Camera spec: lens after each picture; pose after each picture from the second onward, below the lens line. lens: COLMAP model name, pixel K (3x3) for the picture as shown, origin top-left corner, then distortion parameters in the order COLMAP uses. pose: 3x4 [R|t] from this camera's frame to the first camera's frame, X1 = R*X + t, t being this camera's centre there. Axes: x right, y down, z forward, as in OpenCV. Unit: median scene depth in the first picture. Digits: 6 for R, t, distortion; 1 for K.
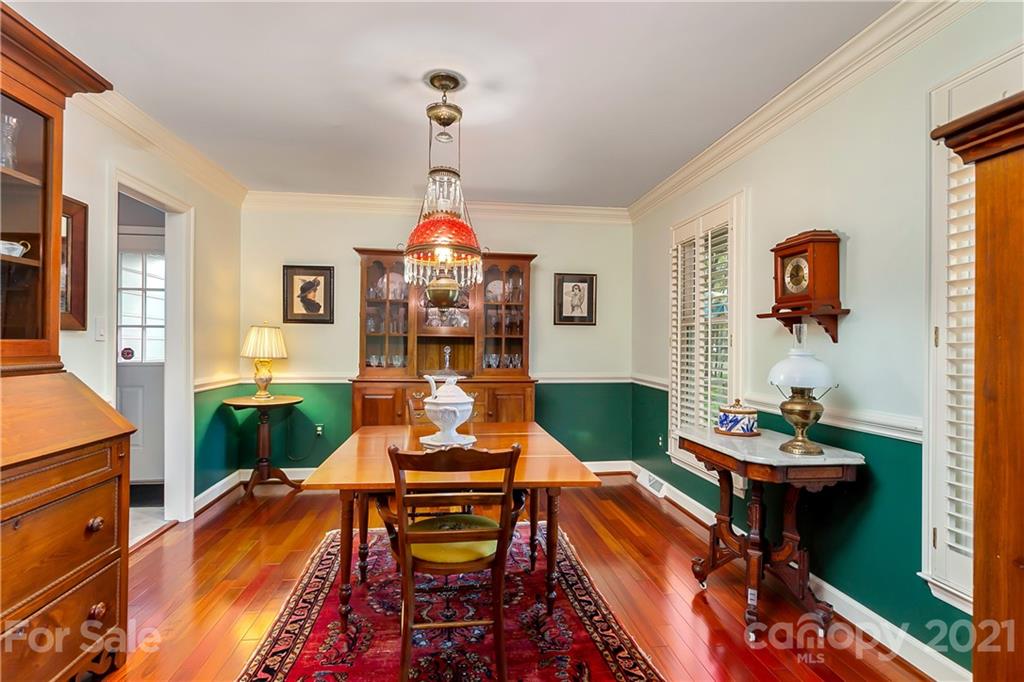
lens RADIAL K [[488.1, 0, 512.0], [0, 488.1, 341.0], [0, 0, 1]] dist [0.000248, 0.000130]
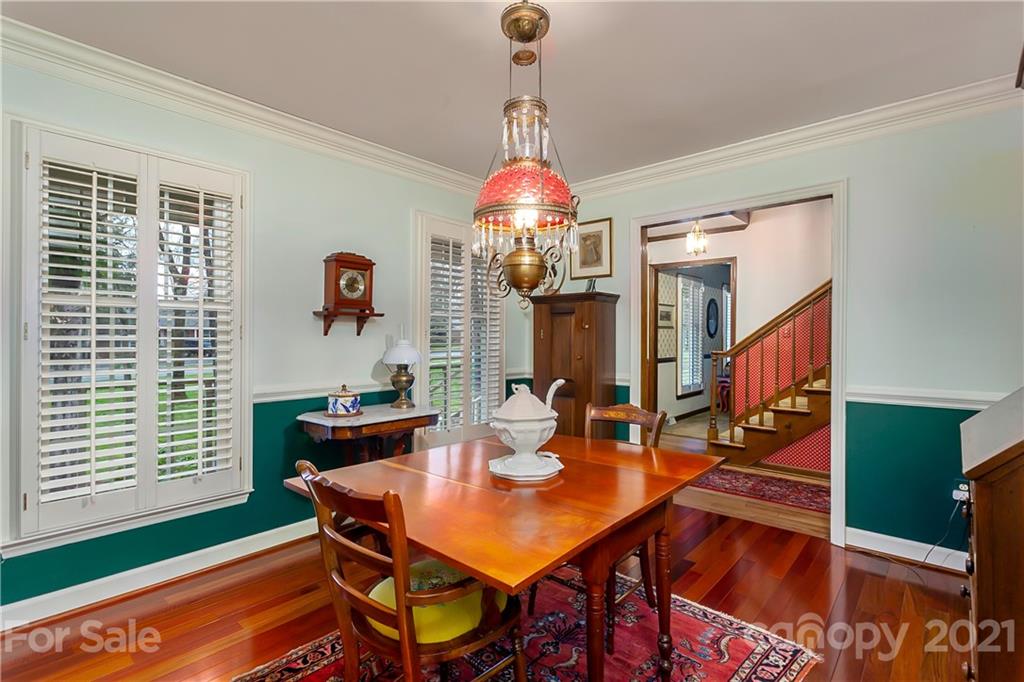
lens RADIAL K [[488.1, 0, 512.0], [0, 488.1, 341.0], [0, 0, 1]] dist [0.000248, 0.000130]
pose [[-0.662185, -0.014274, 0.749204, -0.669395], [-0.011916, 0.999893, 0.008518, 0.002365], [-0.749245, -0.003287, -0.662284, 1.506501]]
